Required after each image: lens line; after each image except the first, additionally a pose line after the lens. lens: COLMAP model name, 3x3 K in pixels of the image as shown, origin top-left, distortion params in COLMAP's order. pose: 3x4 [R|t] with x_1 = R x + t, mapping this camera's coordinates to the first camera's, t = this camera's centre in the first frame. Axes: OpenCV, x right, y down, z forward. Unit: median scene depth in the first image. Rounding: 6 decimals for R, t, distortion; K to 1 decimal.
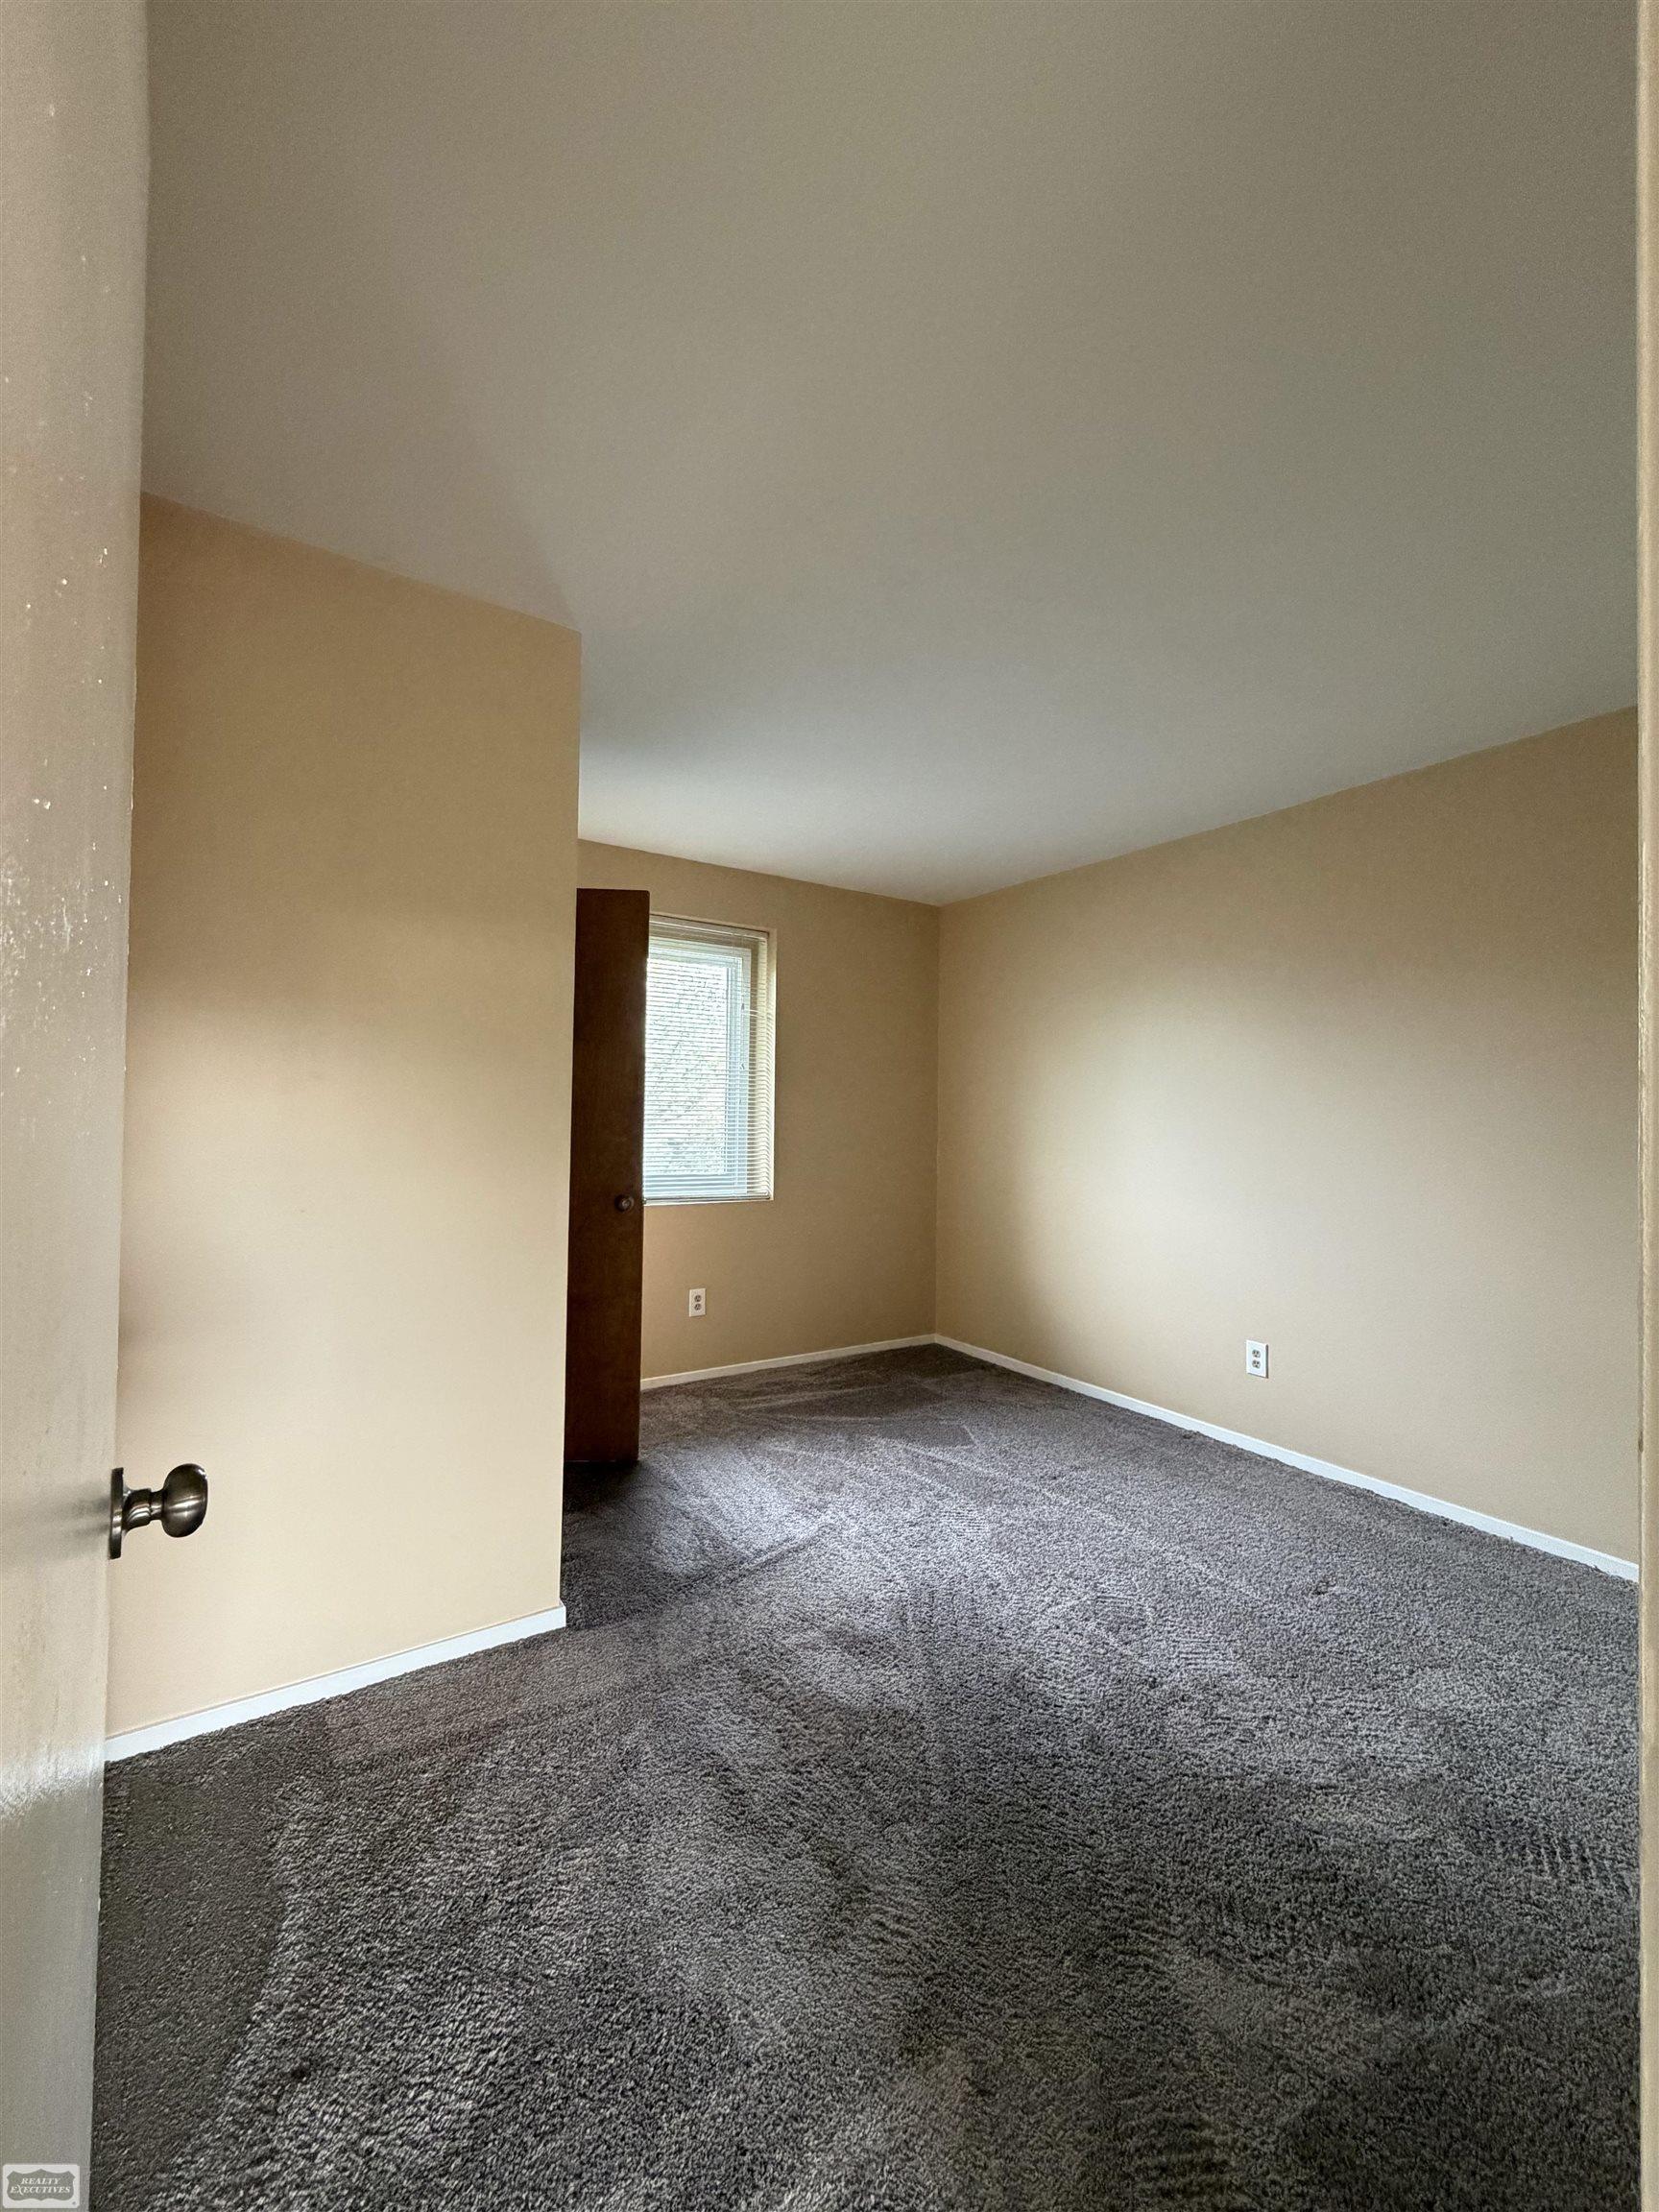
lens RADIAL K [[882.5, 0, 827.1], [0, 882.5, 1109.2], [0, 0, 1]] dist [0.000571, 0.000056]
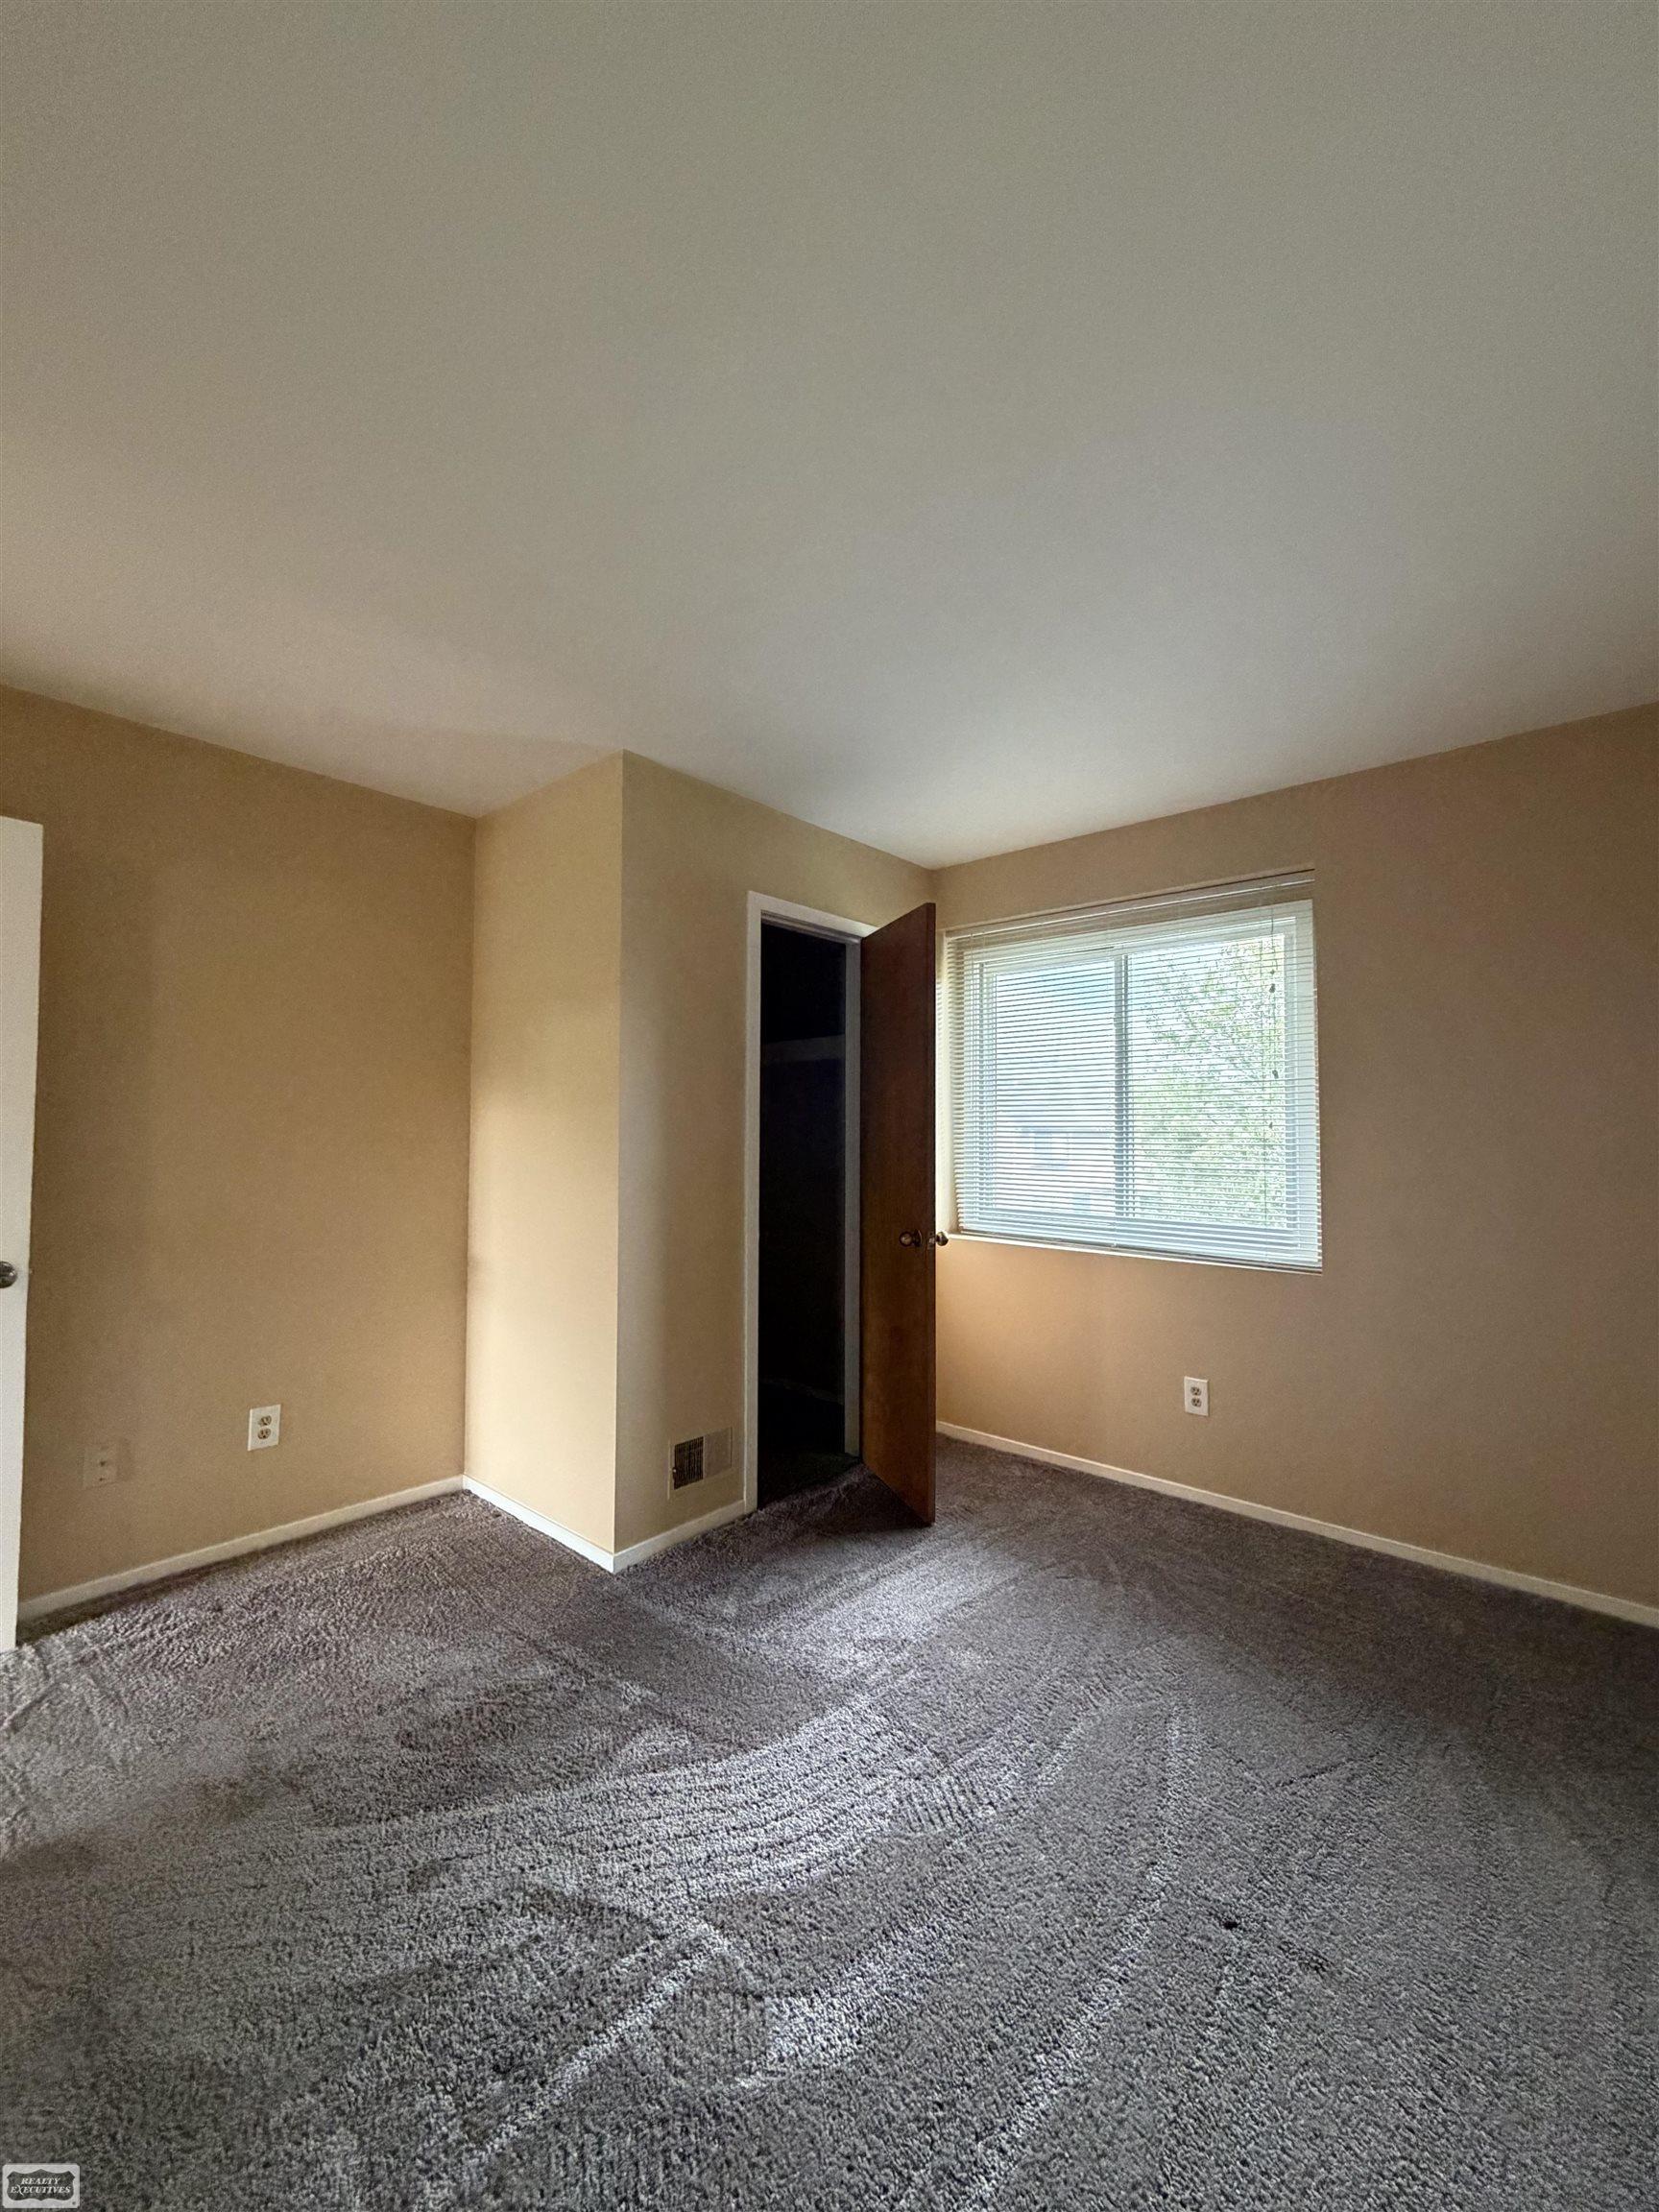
lens RADIAL K [[882.5, 0, 827.6], [0, 882.5, 1112.1], [0, 0, 1]] dist [0.000571, 0.000056]
pose [[0.280742, -0.020267, -0.959569, 0.488071], [0.007555, 0.999793, -0.018906, -0.010334], [0.959754, -0.001942, 0.280837, 0.488324]]
